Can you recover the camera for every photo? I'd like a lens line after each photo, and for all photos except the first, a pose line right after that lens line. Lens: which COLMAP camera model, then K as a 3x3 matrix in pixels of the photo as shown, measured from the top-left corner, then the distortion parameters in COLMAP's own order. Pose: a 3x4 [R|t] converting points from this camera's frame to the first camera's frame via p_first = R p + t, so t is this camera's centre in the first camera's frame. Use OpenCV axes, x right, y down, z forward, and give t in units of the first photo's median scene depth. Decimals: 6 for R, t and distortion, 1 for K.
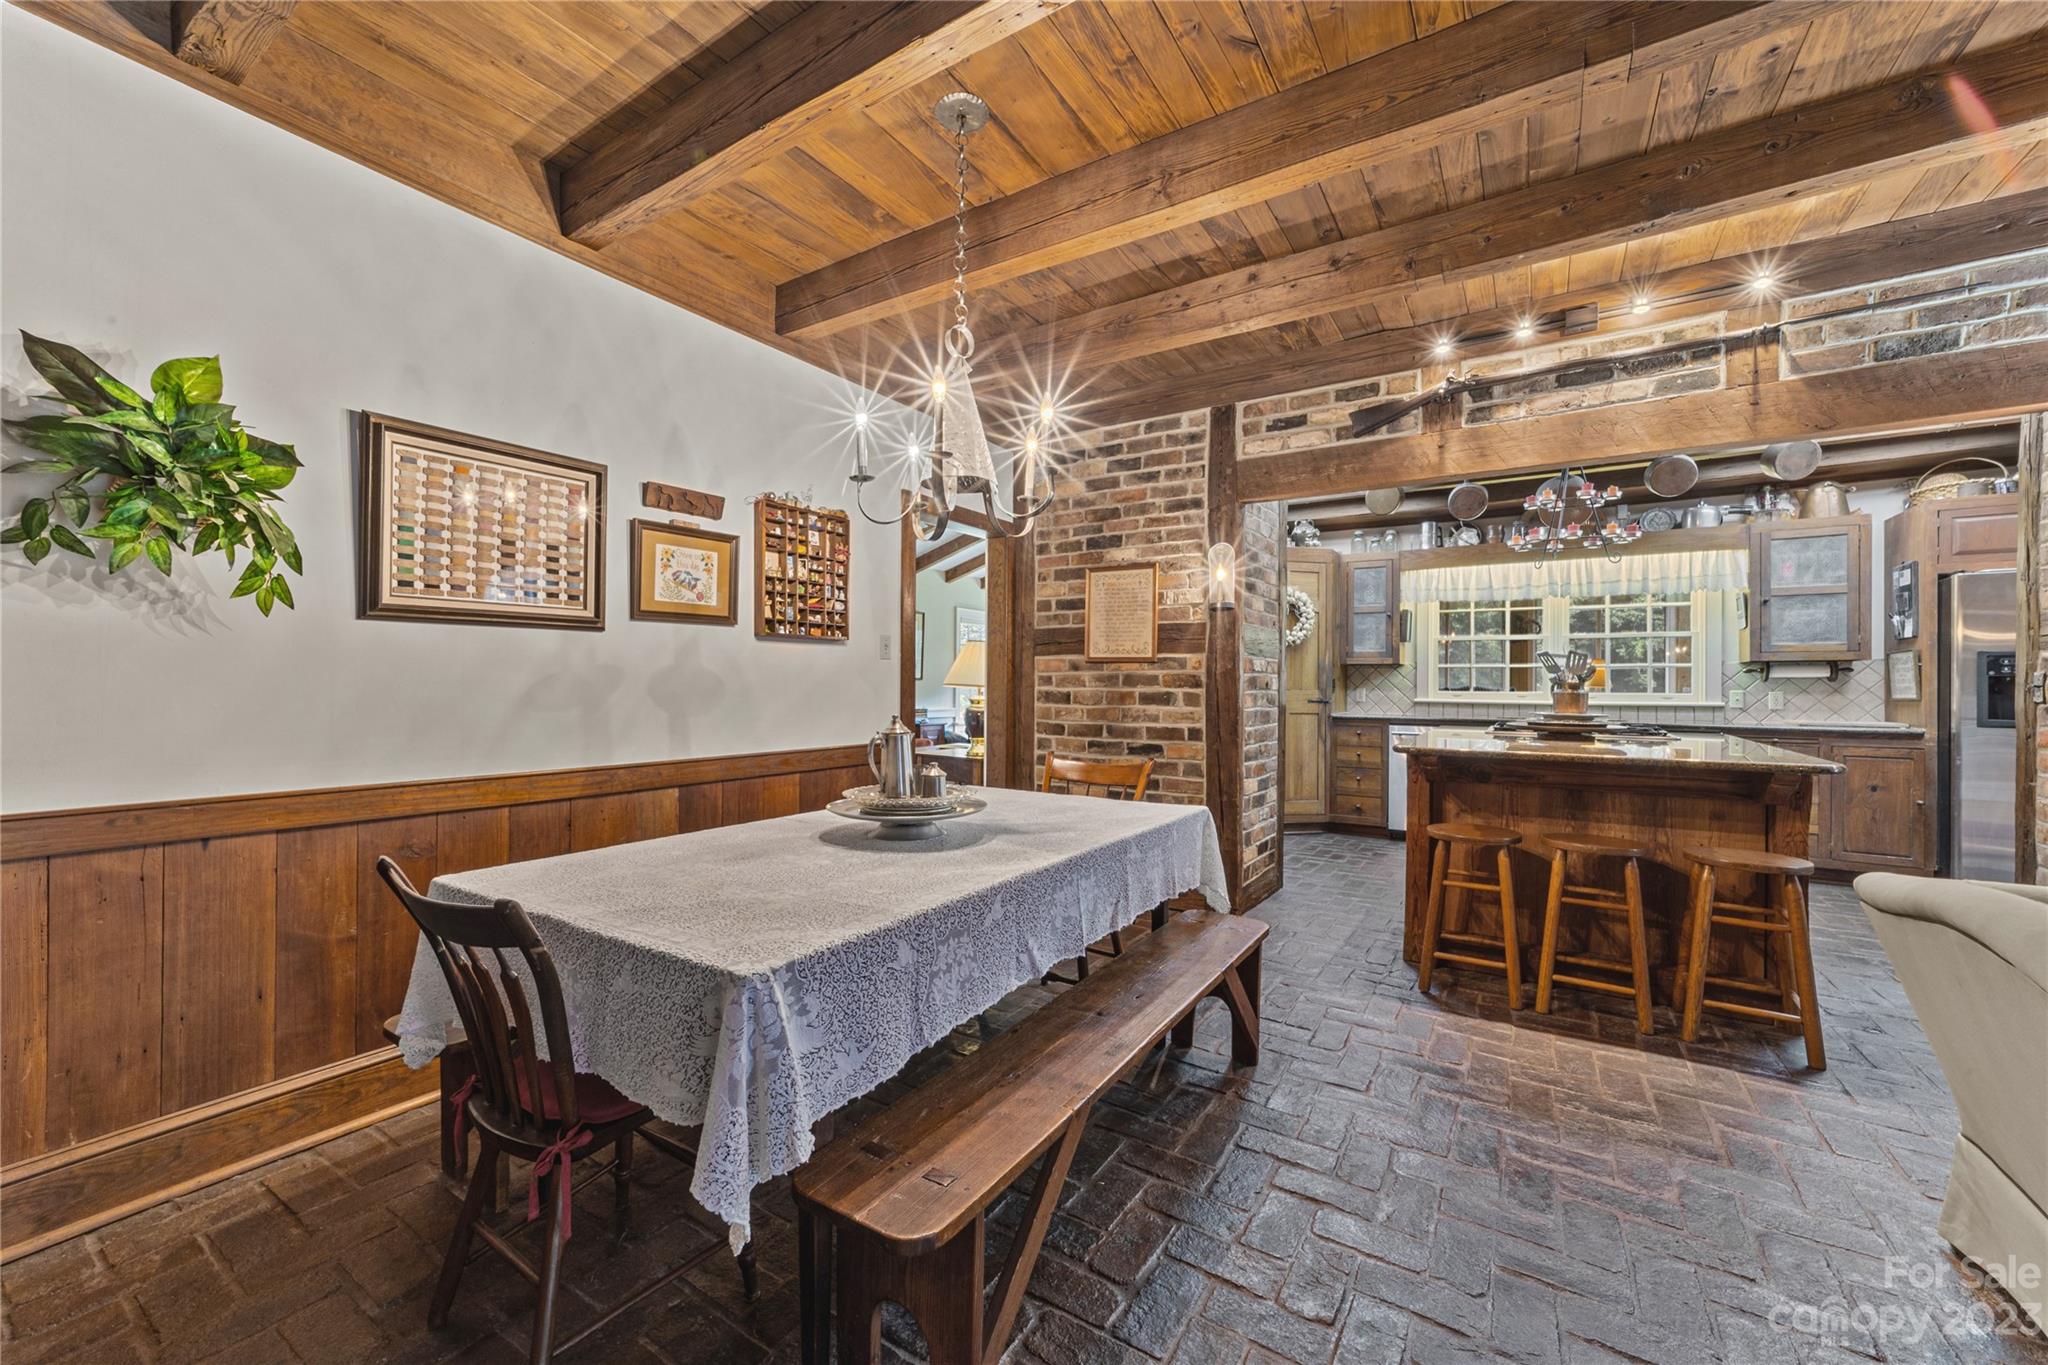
lens RADIAL K [[801.4, 0, 1031.7], [0, 801.4, 680.9], [0, 0, 1]] dist [-0.010983, 0.004434]
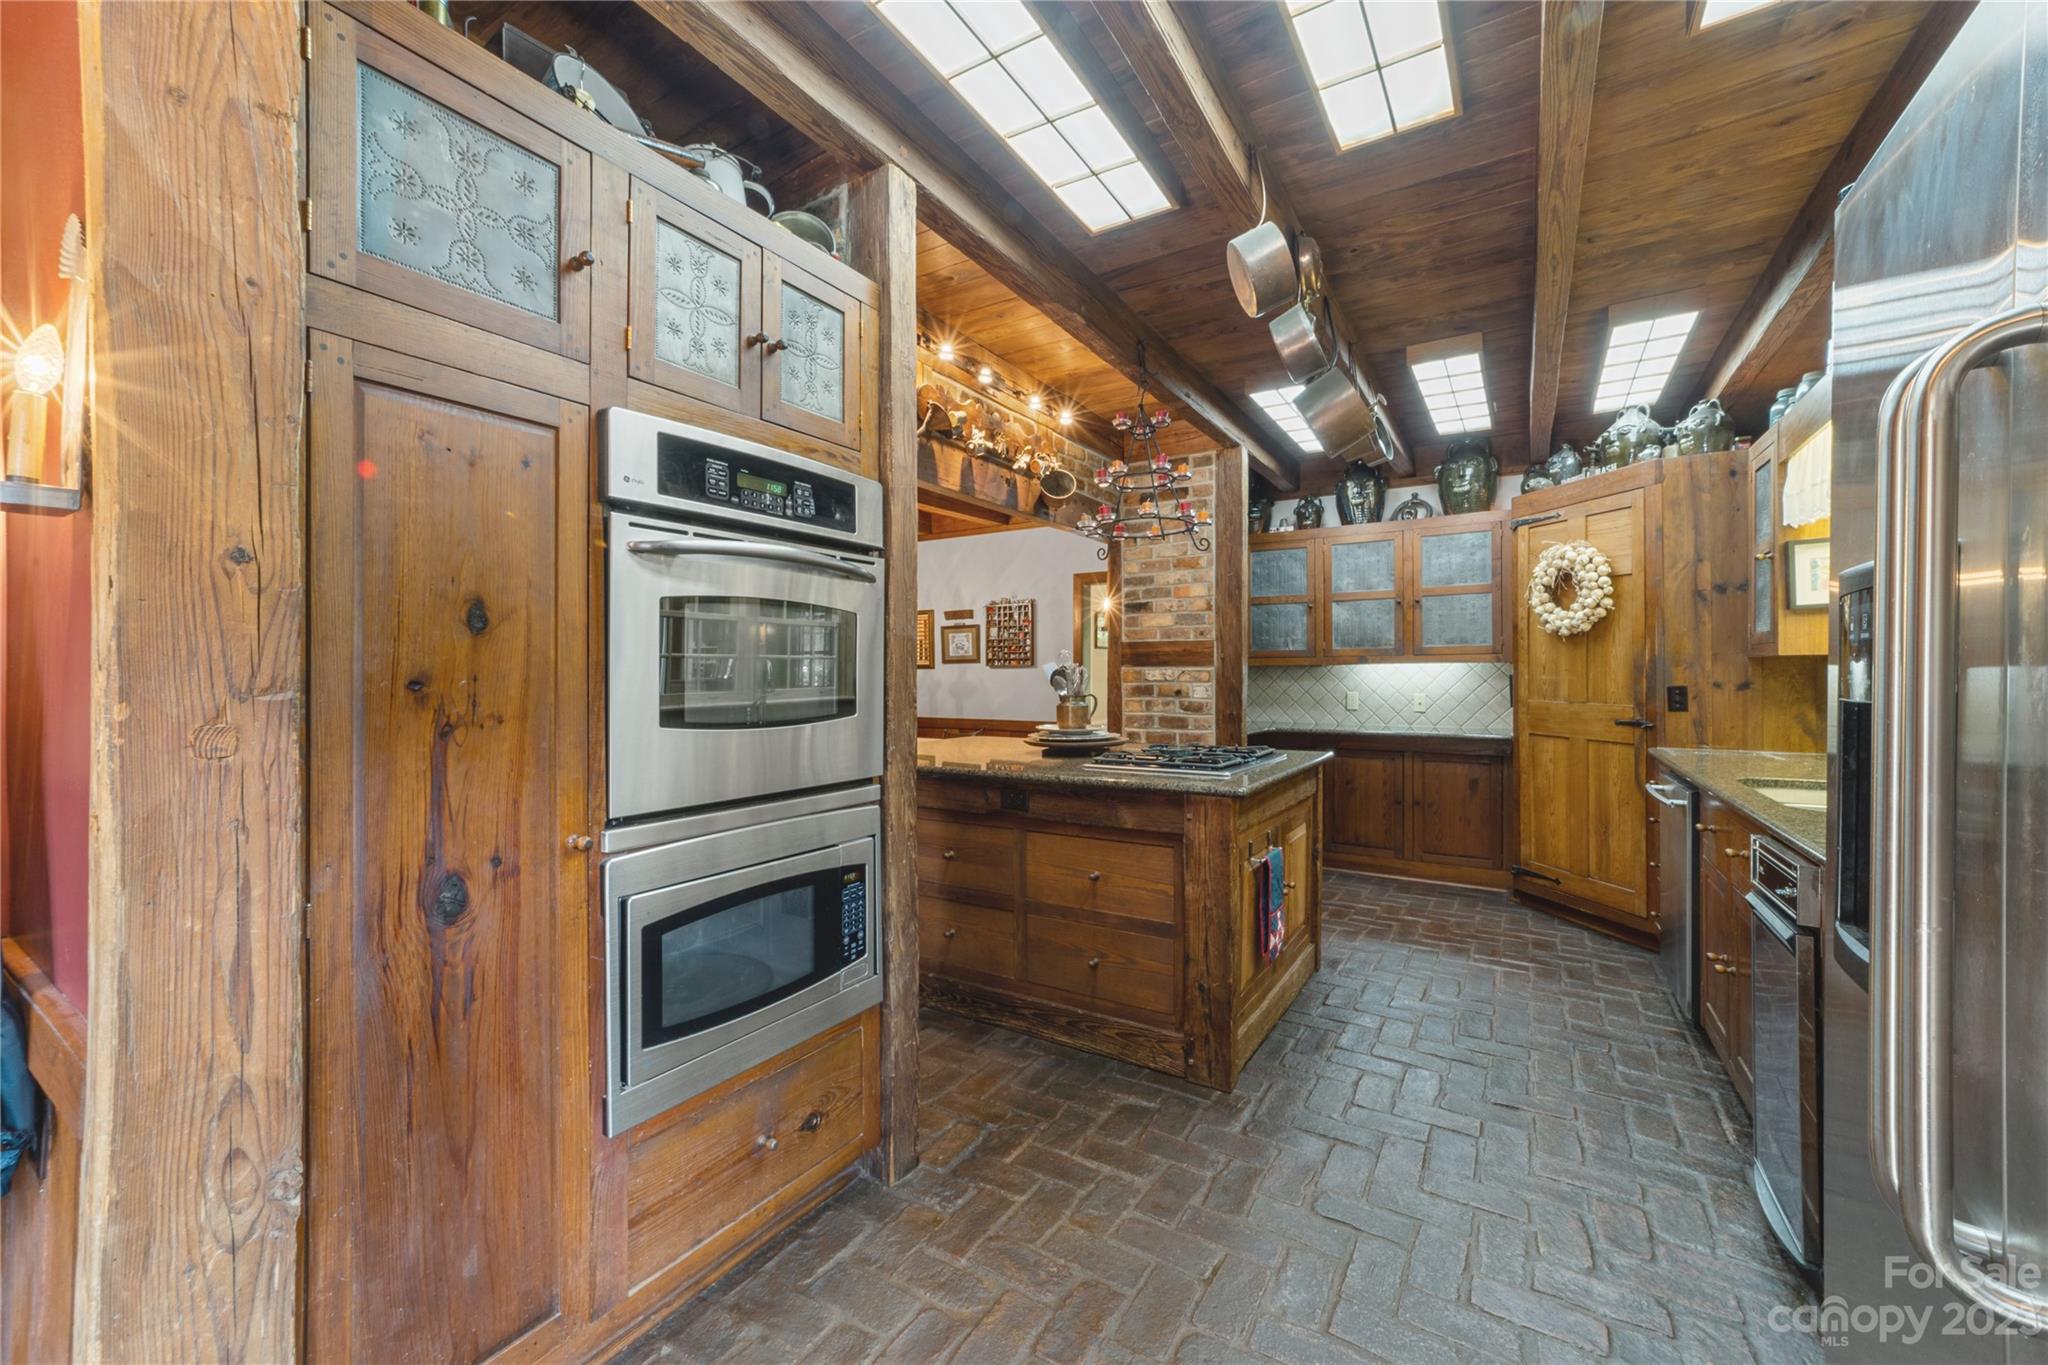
lens RADIAL K [[801.4, 0, 1022.4], [0, 801.4, 677.4], [0, 0, 1]] dist [-0.010983, 0.004434]
pose [[-0.007402, -0.005665, -0.999957, 2.038372], [0.001868, 0.999982, -0.005679, -0.012998], [0.999971, -0.001910, -0.007391, 1.186461]]
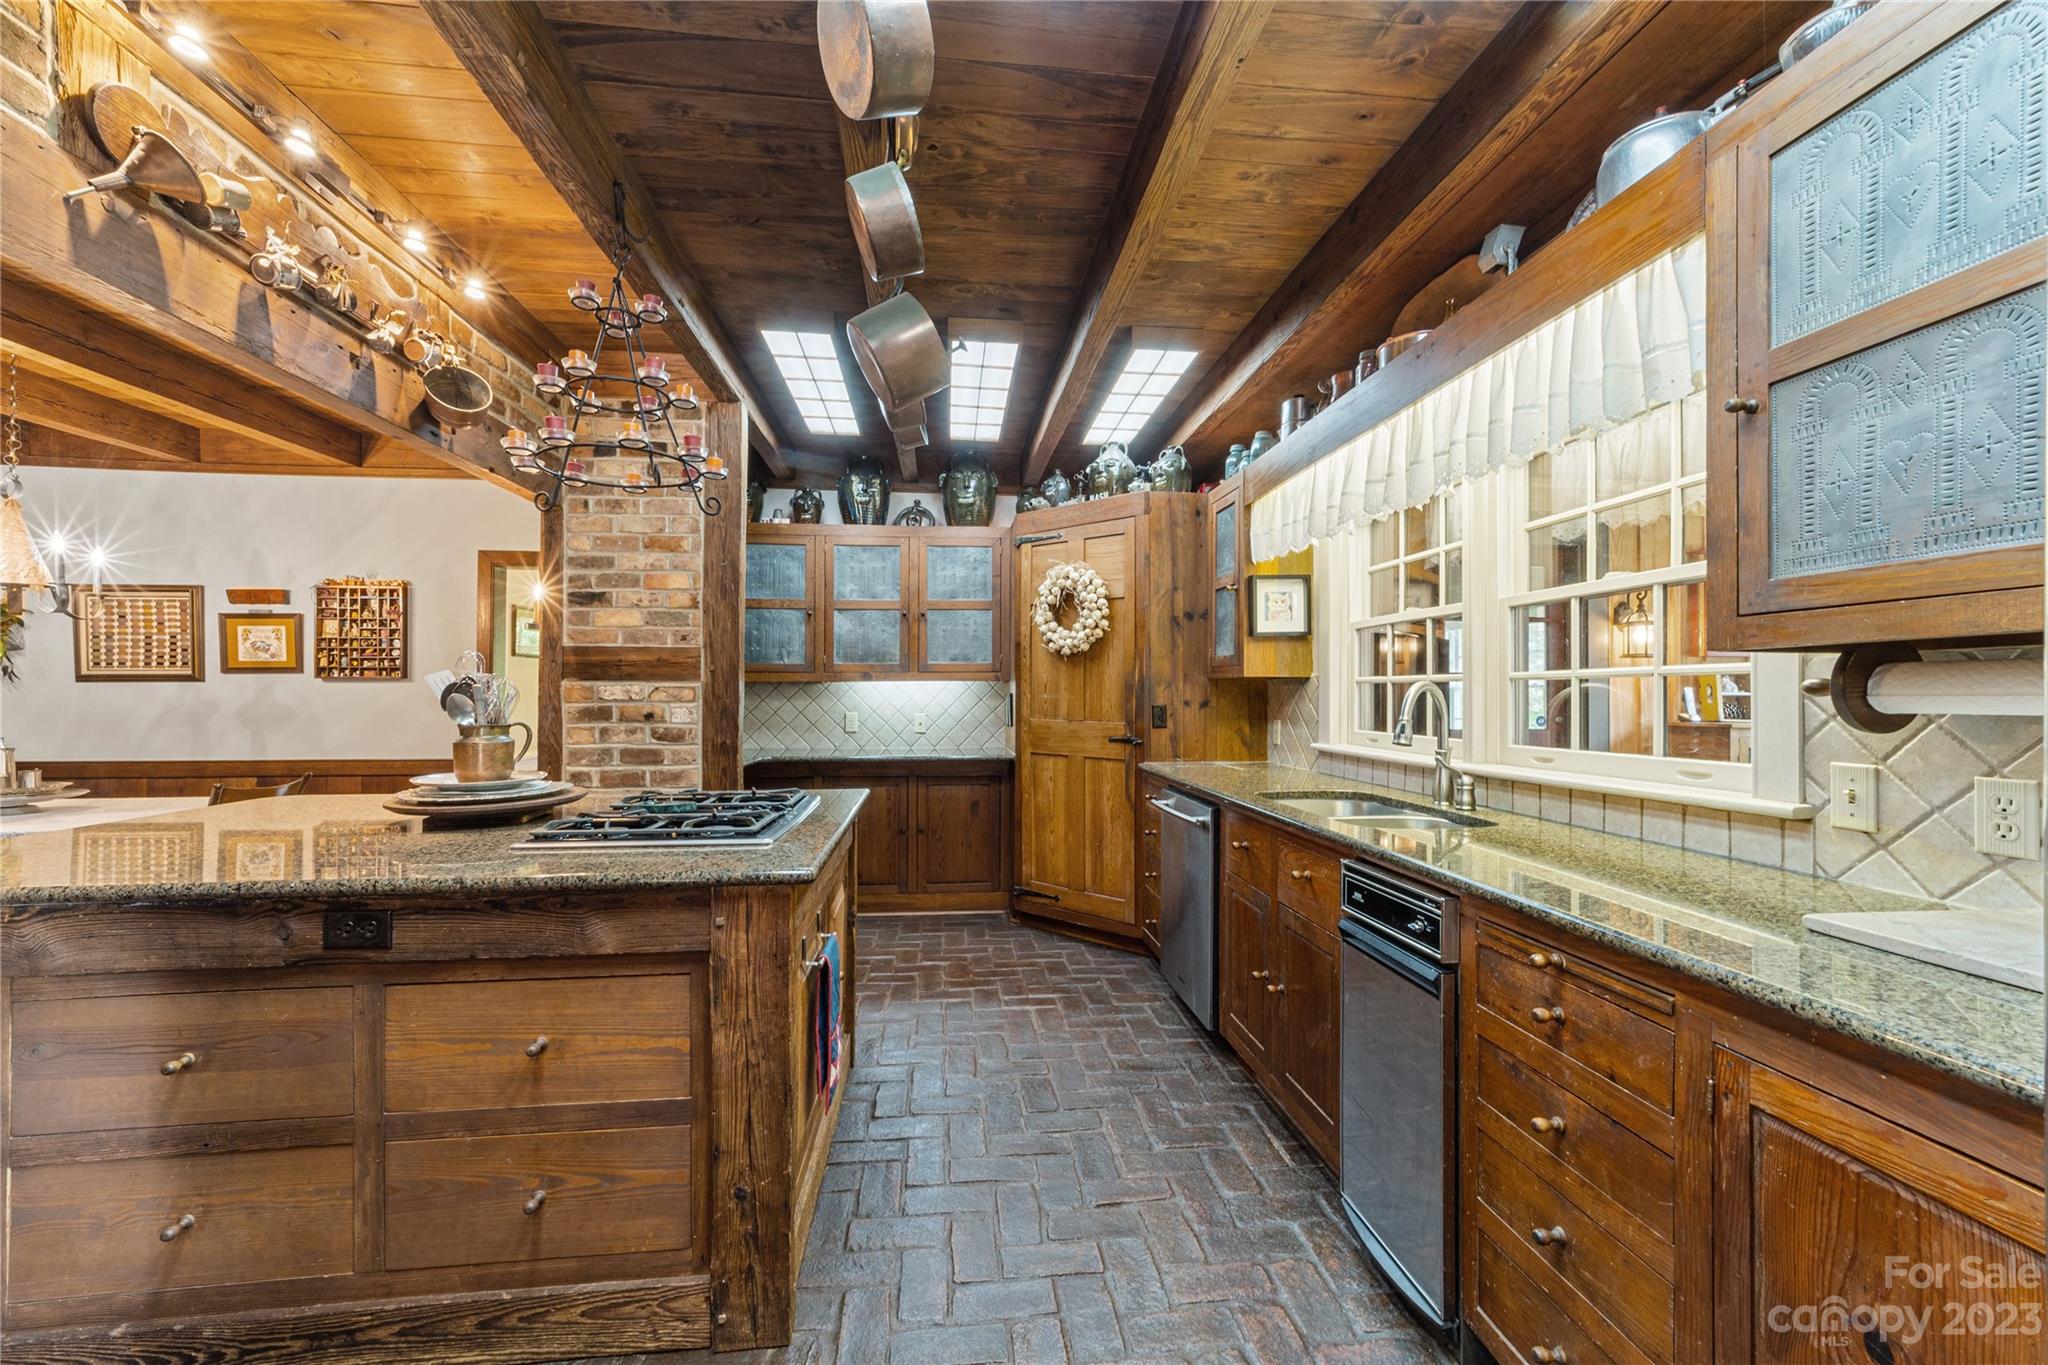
lens RADIAL K [[801.4, 0, 1023.3], [0, 801.4, 686.2], [0, 0, 1]] dist [-0.010983, 0.004434]
pose [[0.616868, -0.014801, -0.786928, 1.713793], [0.004015, 0.999869, -0.015658, -0.015032], [0.787057, 0.006500, 0.616847, 1.189272]]
